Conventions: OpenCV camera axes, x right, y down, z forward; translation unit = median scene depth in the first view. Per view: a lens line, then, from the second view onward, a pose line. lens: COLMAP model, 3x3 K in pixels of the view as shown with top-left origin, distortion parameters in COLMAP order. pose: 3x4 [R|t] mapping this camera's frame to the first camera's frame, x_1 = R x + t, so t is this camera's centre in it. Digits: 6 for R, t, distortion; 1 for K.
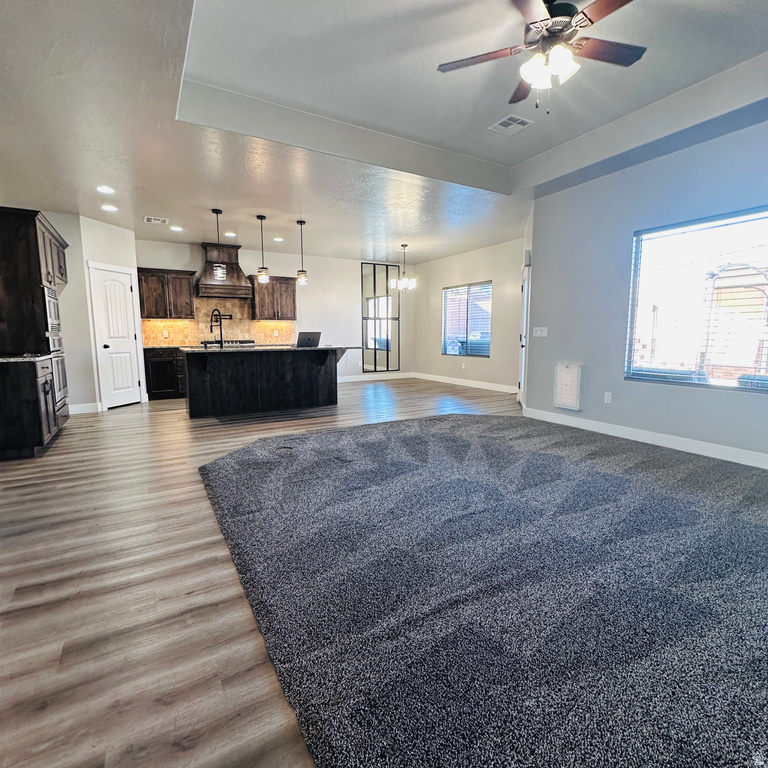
lens RADIAL K [[405.3, 0, 376.4], [0, 405.3, 382.1], [0, 0, 1]] dist [-0.004839, 0.000303]
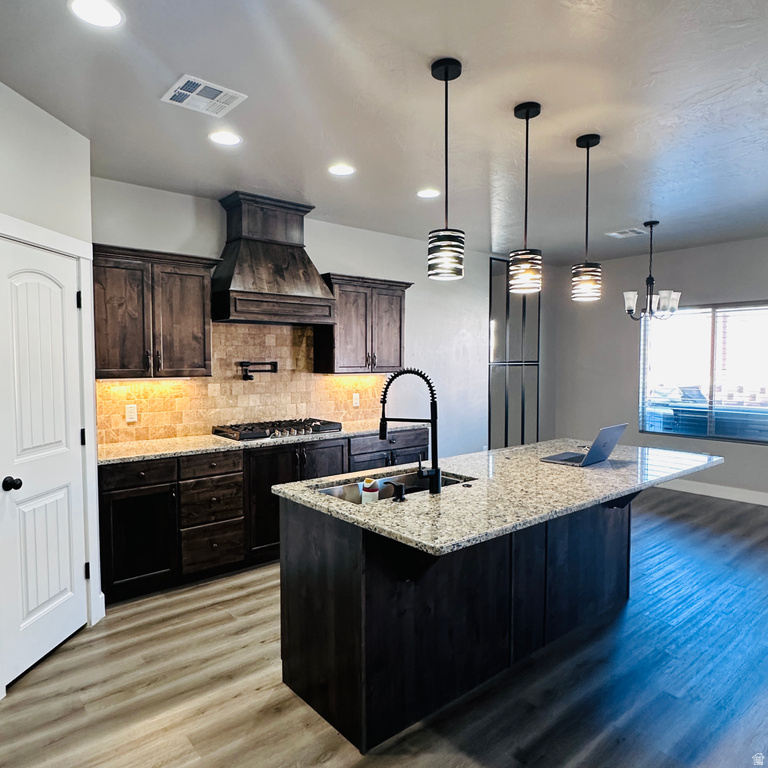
lens RADIAL K [[550.0, 0, 382.0], [0, 550.0, 382.7], [0, 0, 1]] dist [-0.002671, 0.005269]
pose [[0.984333, -0.004011, 0.176273, -0.368145], [0.017773, 0.996907, -0.076558, -0.101716], [-0.175421, 0.078492, 0.981360, 0.422098]]
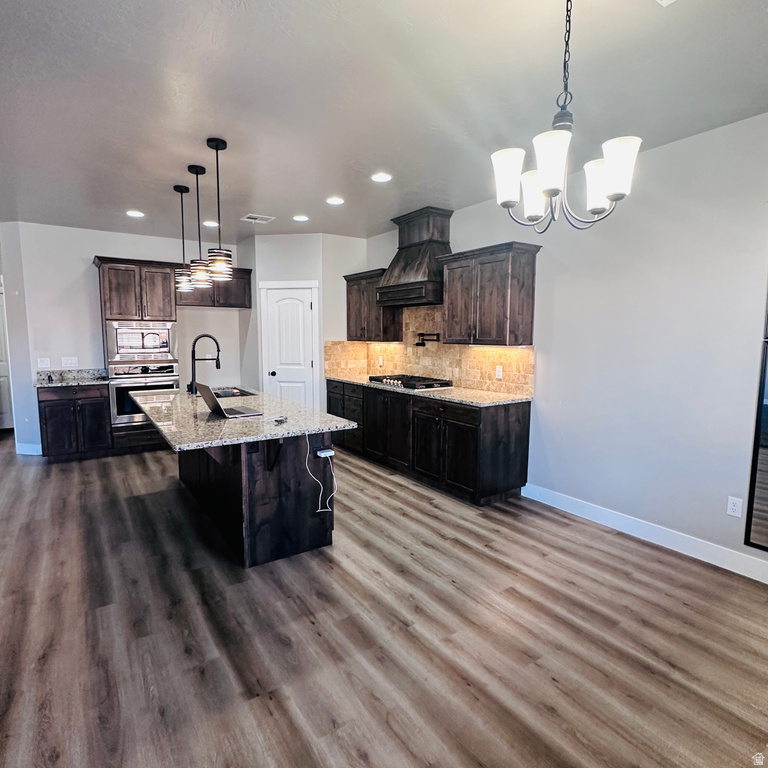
lens RADIAL K [[462.5, 0, 382.9], [0, 462.5, 385.8], [0, 0, 1]] dist [-0.005686, 0.003389]
pose [[0.061658, 0.115656, -0.991374, 0.302036], [-0.125525, 0.986276, 0.107255, -0.161736], [0.990173, 0.117829, 0.075330, 0.929664]]
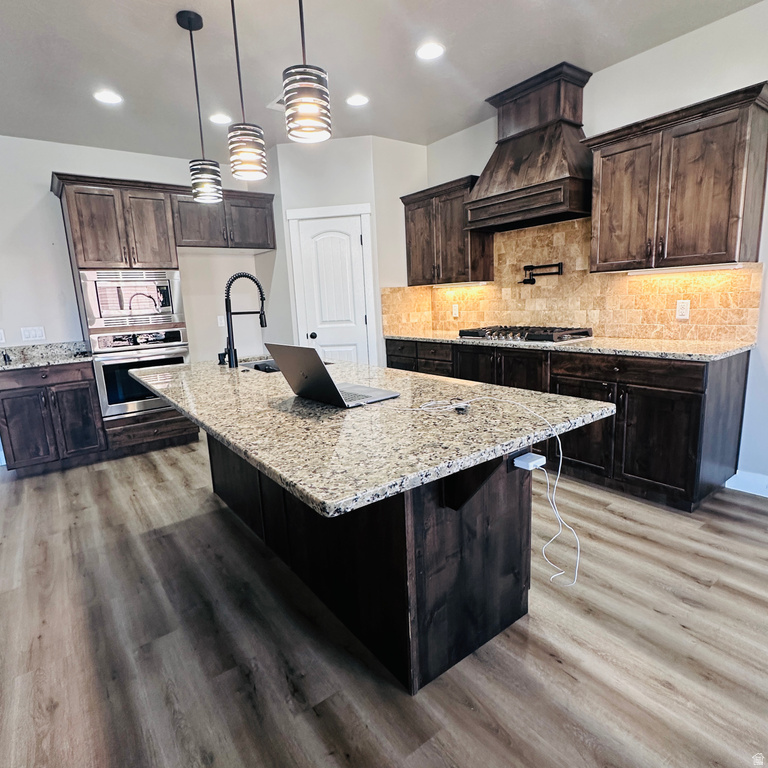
lens RADIAL K [[462.5, 0, 382.7], [0, 462.5, 386.3], [0, 0, 1]] dist [-0.005686, 0.003389]
pose [[0.107857, 0.186165, -0.976581, 0.097360], [-0.074313, 0.981072, 0.178814, -0.121185], [0.991385, 0.053286, 0.119650, 0.817439]]
